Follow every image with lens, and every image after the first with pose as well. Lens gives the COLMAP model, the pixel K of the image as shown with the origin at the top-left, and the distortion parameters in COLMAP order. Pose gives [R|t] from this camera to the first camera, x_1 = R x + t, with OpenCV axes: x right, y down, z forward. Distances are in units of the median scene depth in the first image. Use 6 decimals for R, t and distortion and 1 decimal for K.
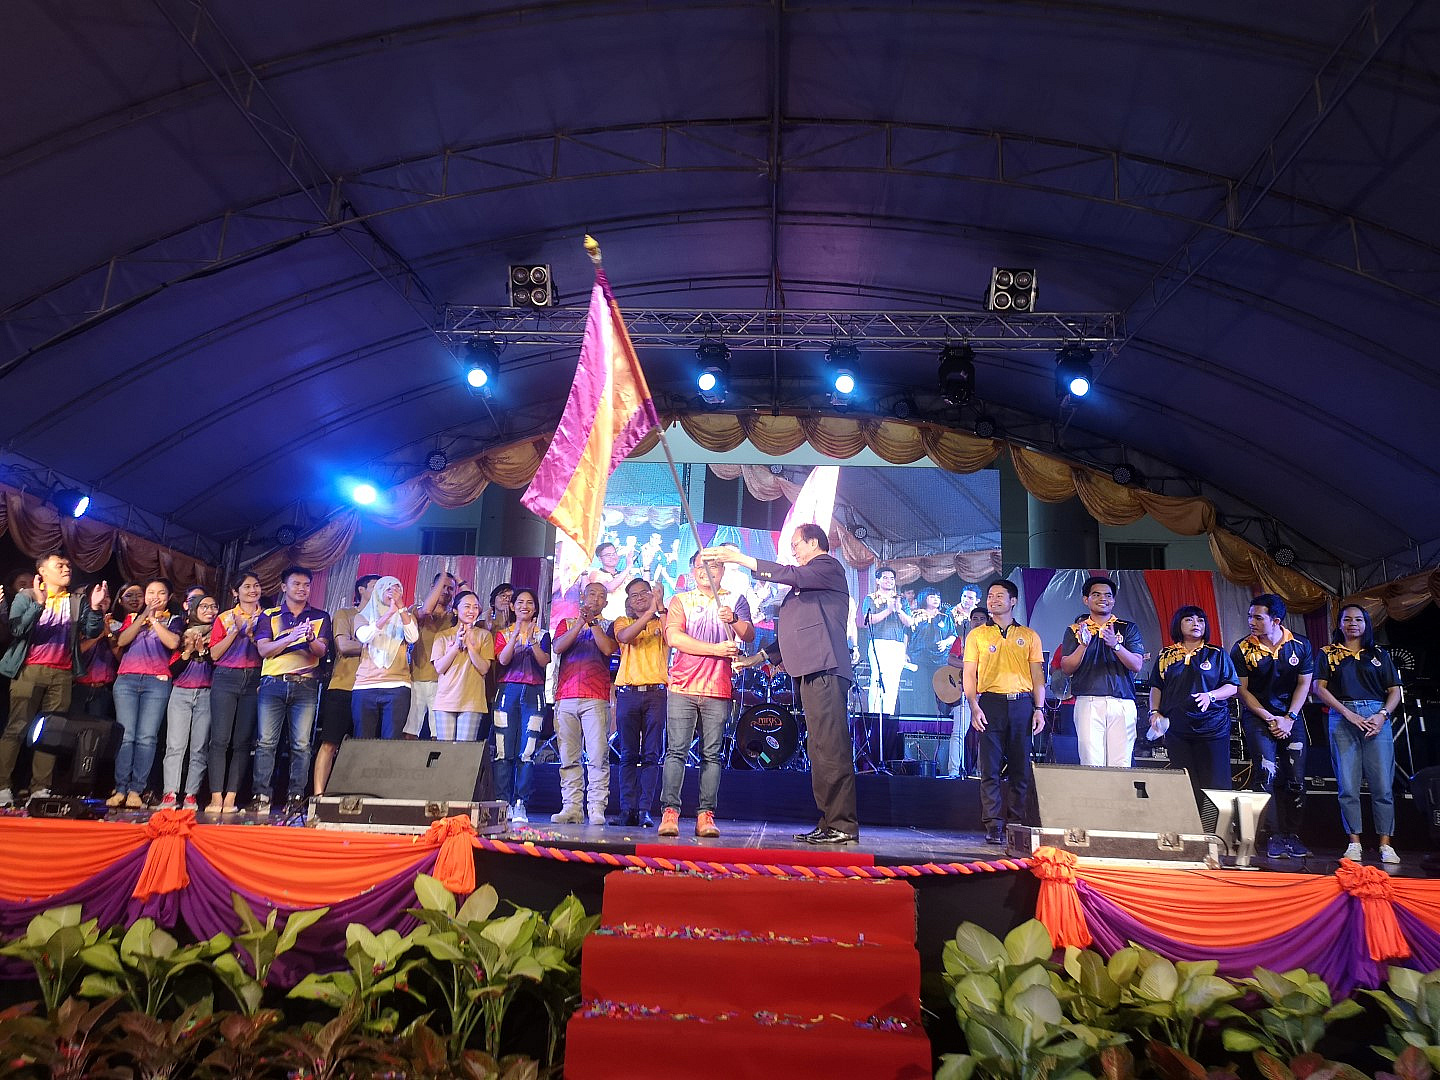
lens RADIAL K [[1109.8, 0, 727.1], [0, 1109.8, 517.7], [0, 0, 1]] dist [0.067445, -0.071581]
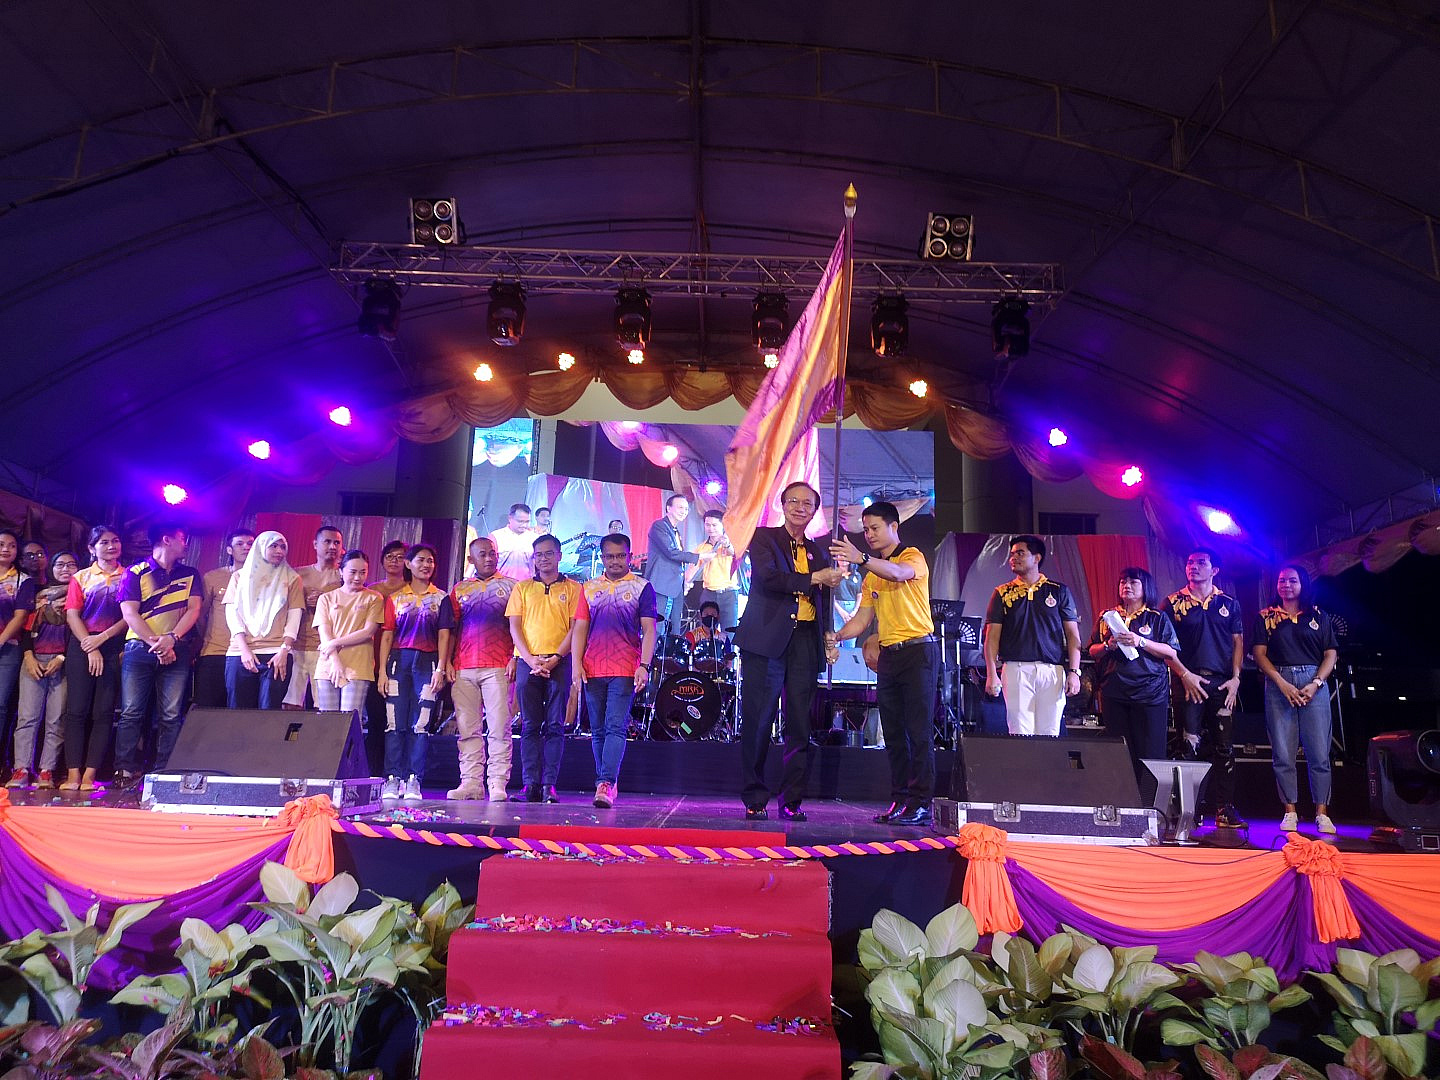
lens RADIAL K [[1113.8, 0, 728.1], [0, 1113.8, 518.7], [0, 0, 1]] dist [0.064127, -0.075458]
pose [[0.998363, 0.006520, 0.056819, 0.021790], [-0.008029, 0.999620, 0.026384, 0.016403], [-0.056625, -0.026797, 0.998036, 0.073464]]
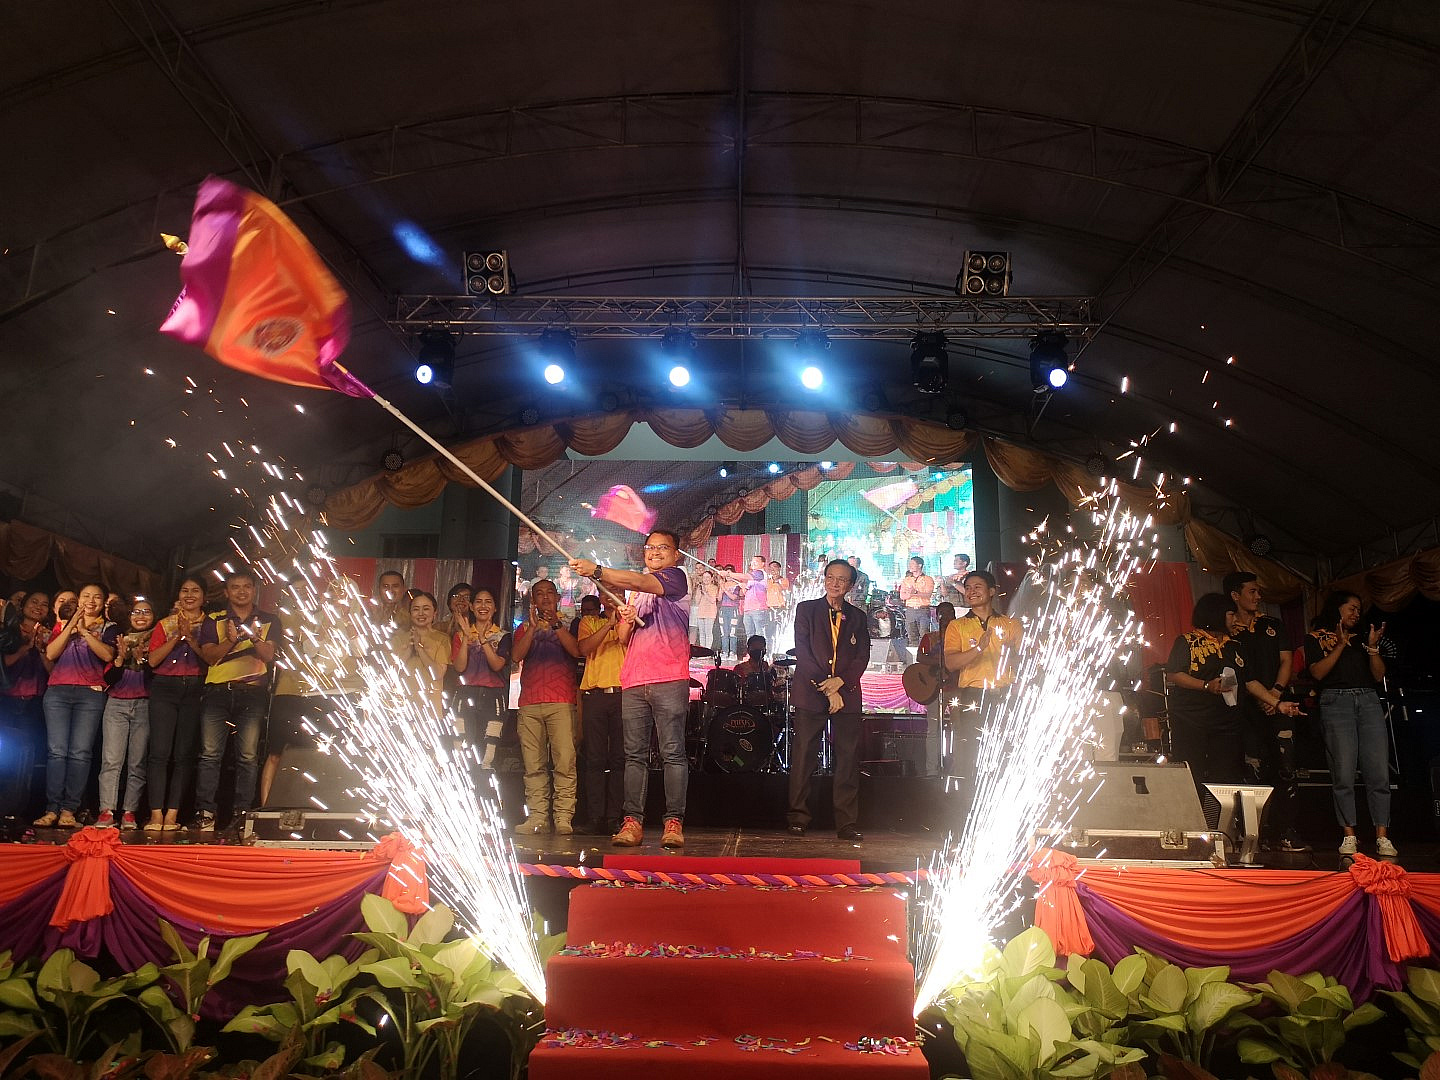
lens RADIAL K [[1109.8, 0, 727.1], [0, 1109.8, 517.7], [0, 0, 1]] dist [0.067445, -0.071581]
pose [[0.999458, -0.014042, 0.029780, -0.002104], [0.014158, 0.999893, -0.003685, 0.012006], [-0.029725, 0.004105, 0.999550, 0.048394]]
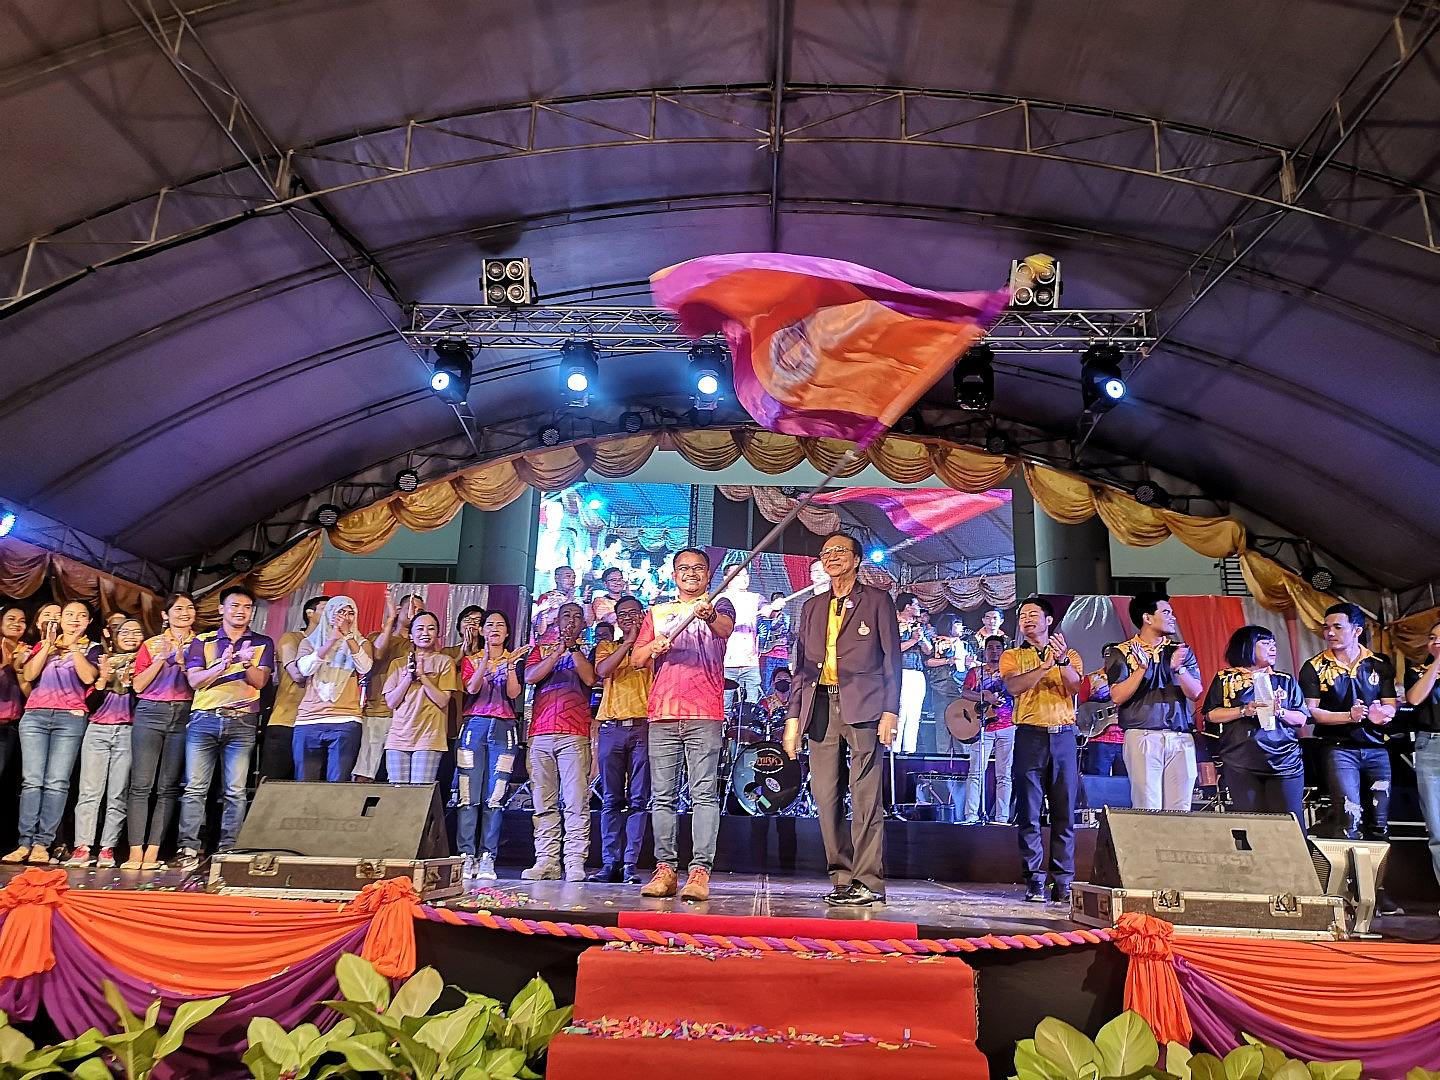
lens RADIAL K [[1109.8, 0, 727.1], [0, 1109.8, 517.7], [0, 0, 1]] dist [0.067445, -0.071581]
pose [[0.999942, -0.002433, 0.010461, -0.008037], [0.002819, 0.999309, -0.037064, 0.027862], [-0.010363, 0.037091, 0.999258, 0.130497]]
